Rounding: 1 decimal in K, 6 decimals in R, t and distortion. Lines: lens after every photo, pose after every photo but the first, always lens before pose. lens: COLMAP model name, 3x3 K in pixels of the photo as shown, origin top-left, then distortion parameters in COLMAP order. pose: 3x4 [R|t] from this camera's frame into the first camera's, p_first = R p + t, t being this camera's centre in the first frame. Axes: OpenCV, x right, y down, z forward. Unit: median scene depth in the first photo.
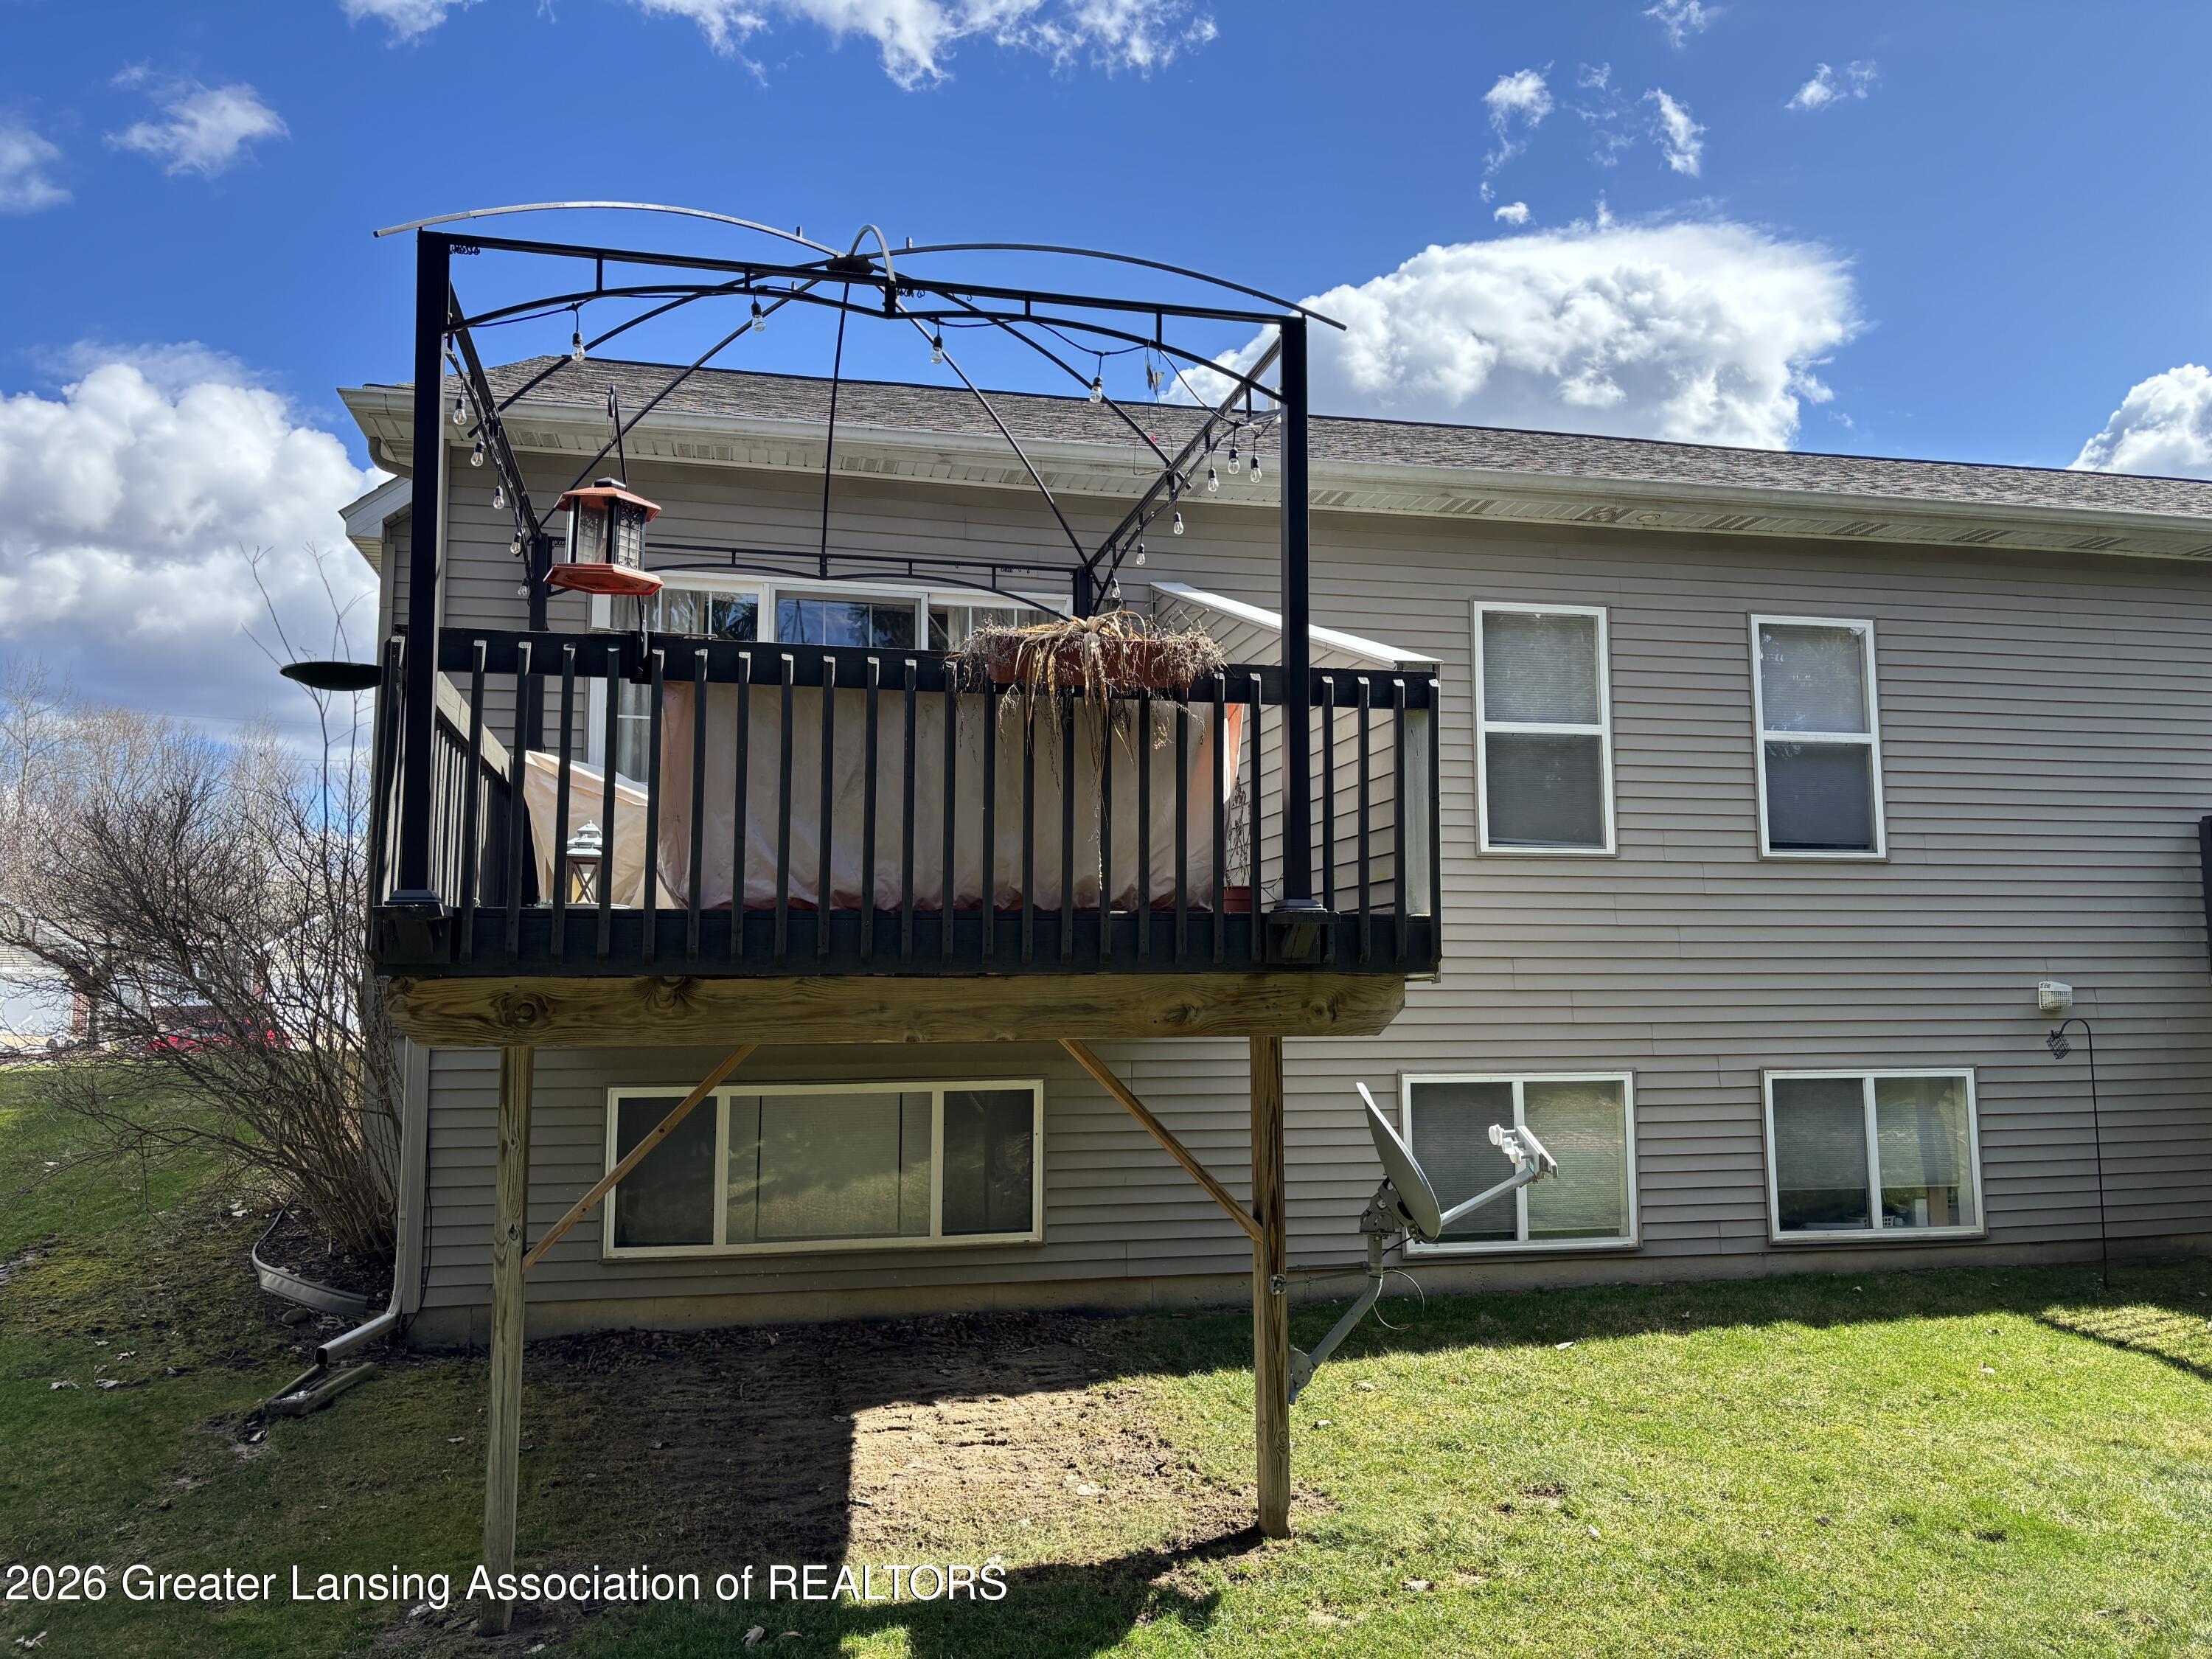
lens RADIAL K [[1650.1, 0, 1106.0], [0, 1650.1, 829.5], [0, 0, 1]] dist [0.051835, -0.000978]
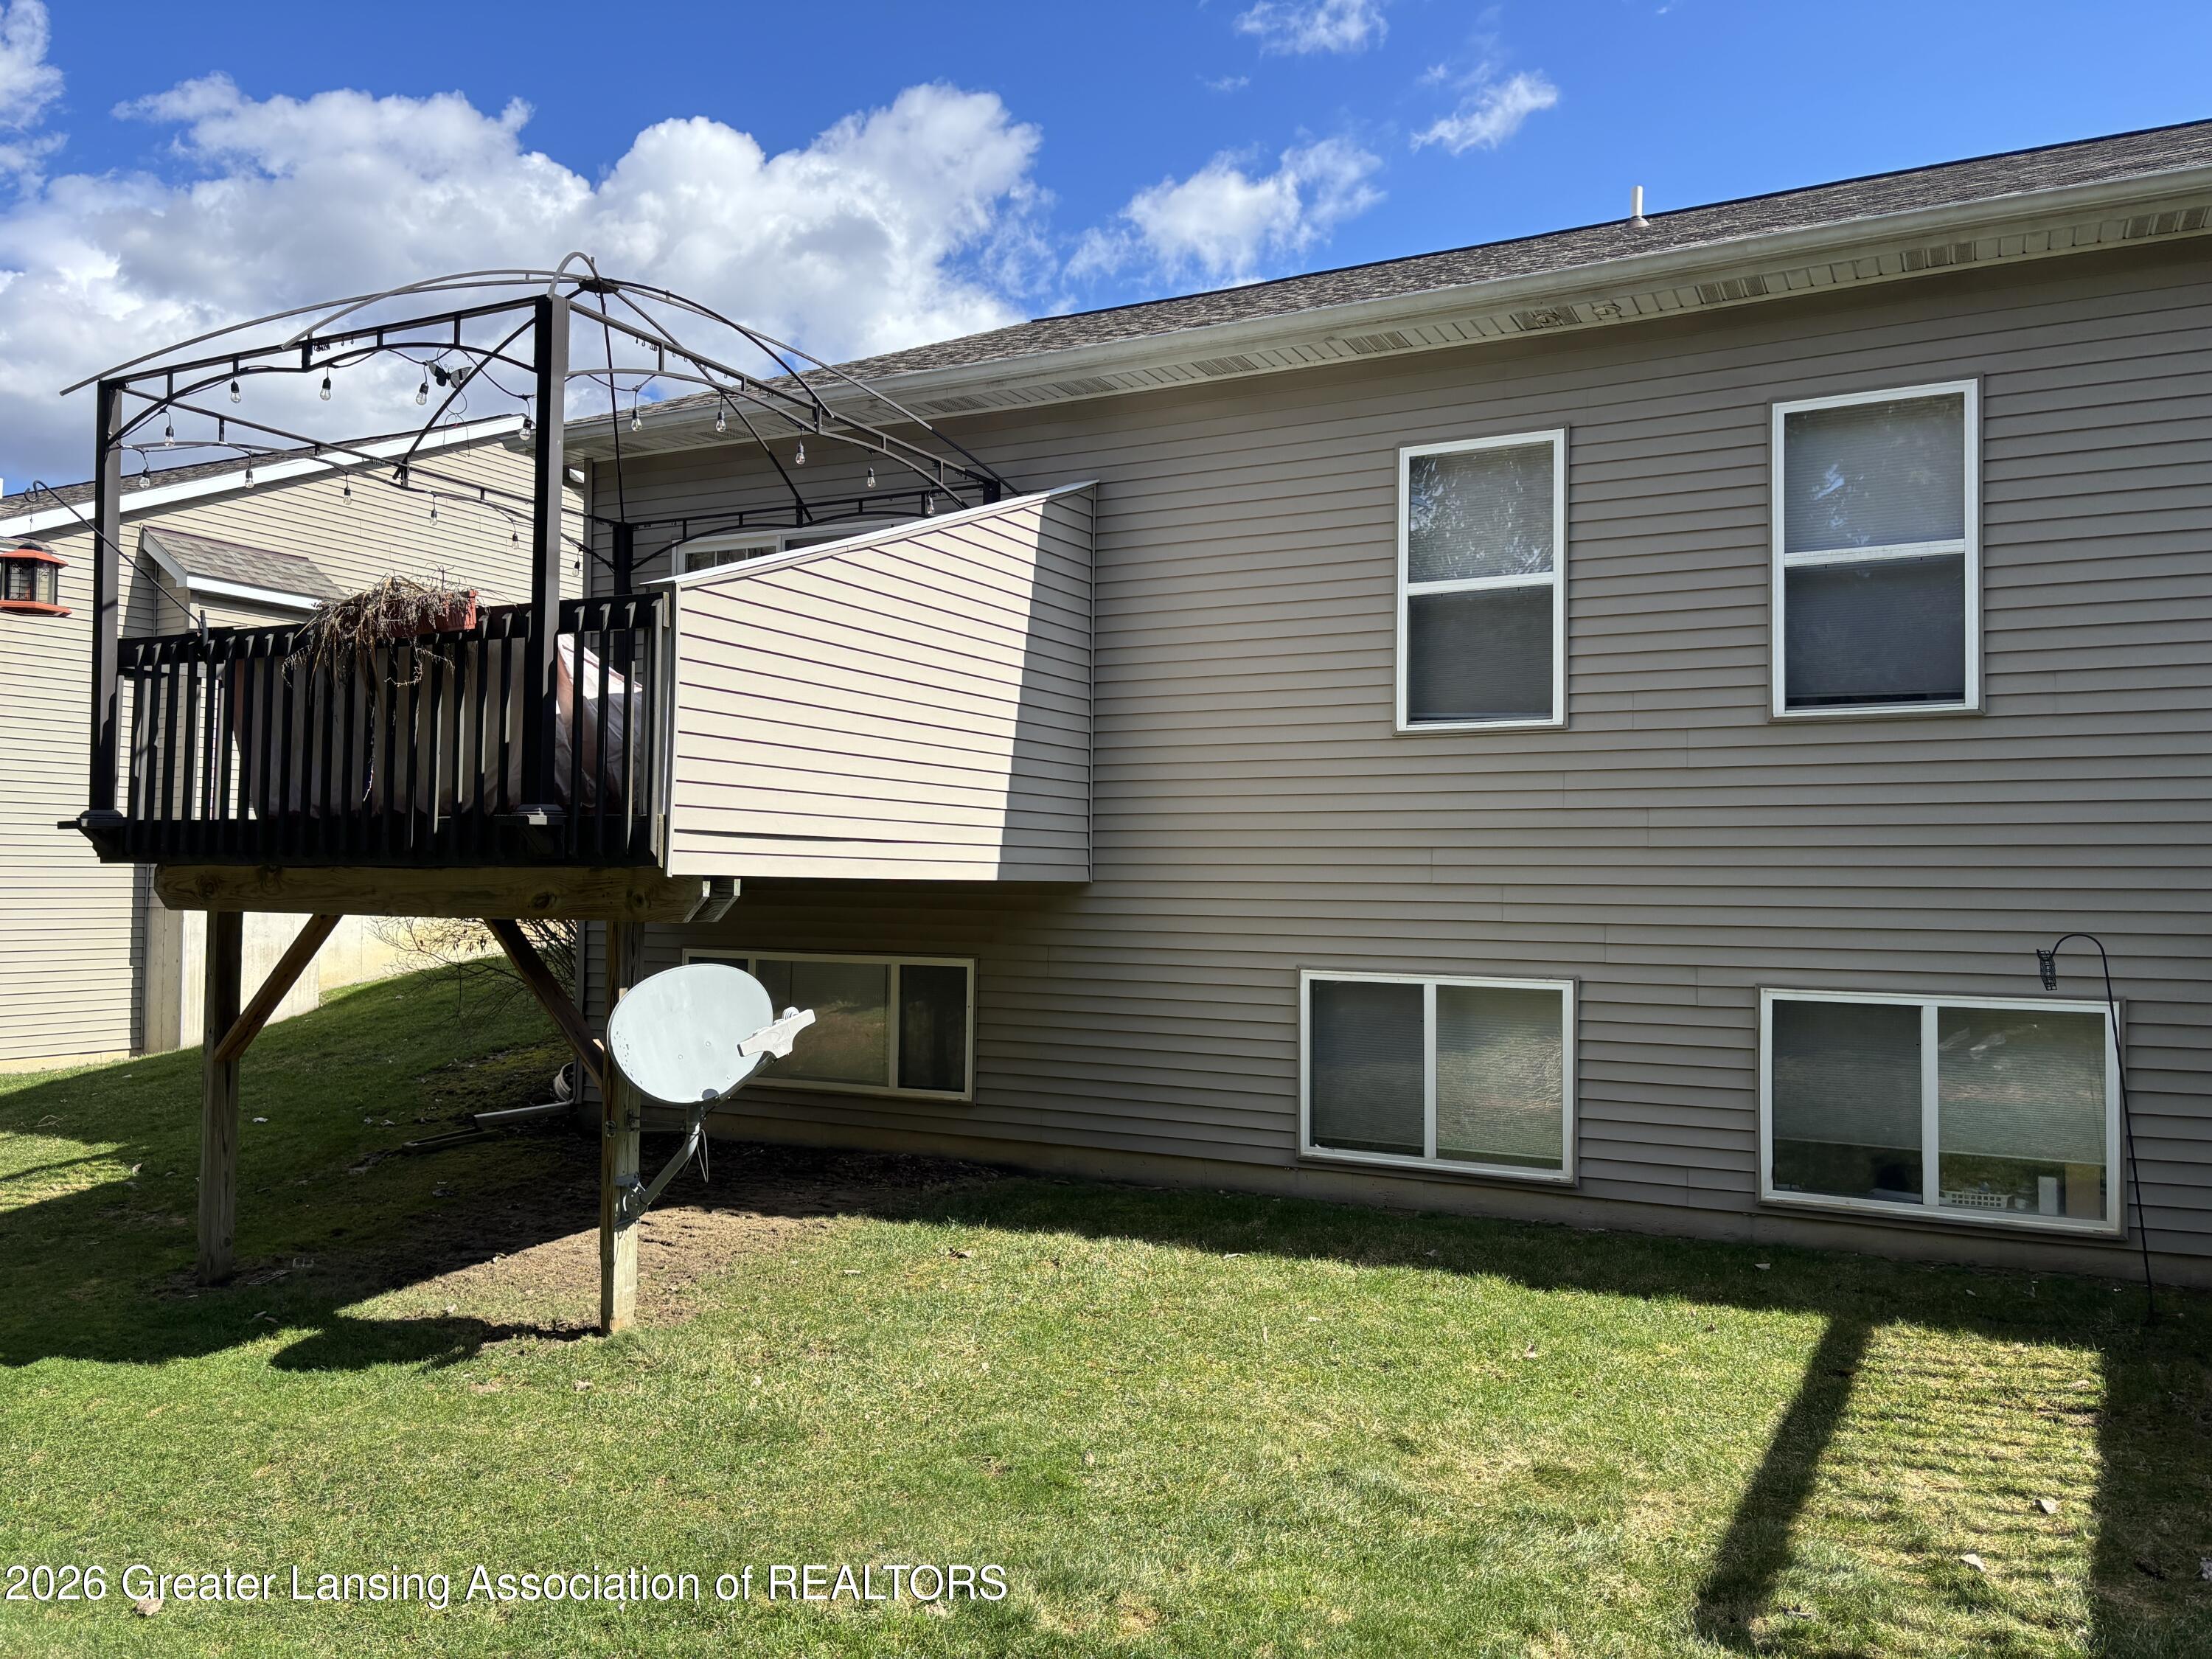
lens RADIAL K [[1650.1, 0, 1106.0], [0, 1650.1, 829.5], [0, 0, 1]] dist [0.051835, -0.000978]
pose [[0.762768, -0.005590, -0.646648, 0.676658], [0.053492, 0.997081, 0.054479, 0.009533], [0.644456, -0.076145, 0.760841, 0.204053]]
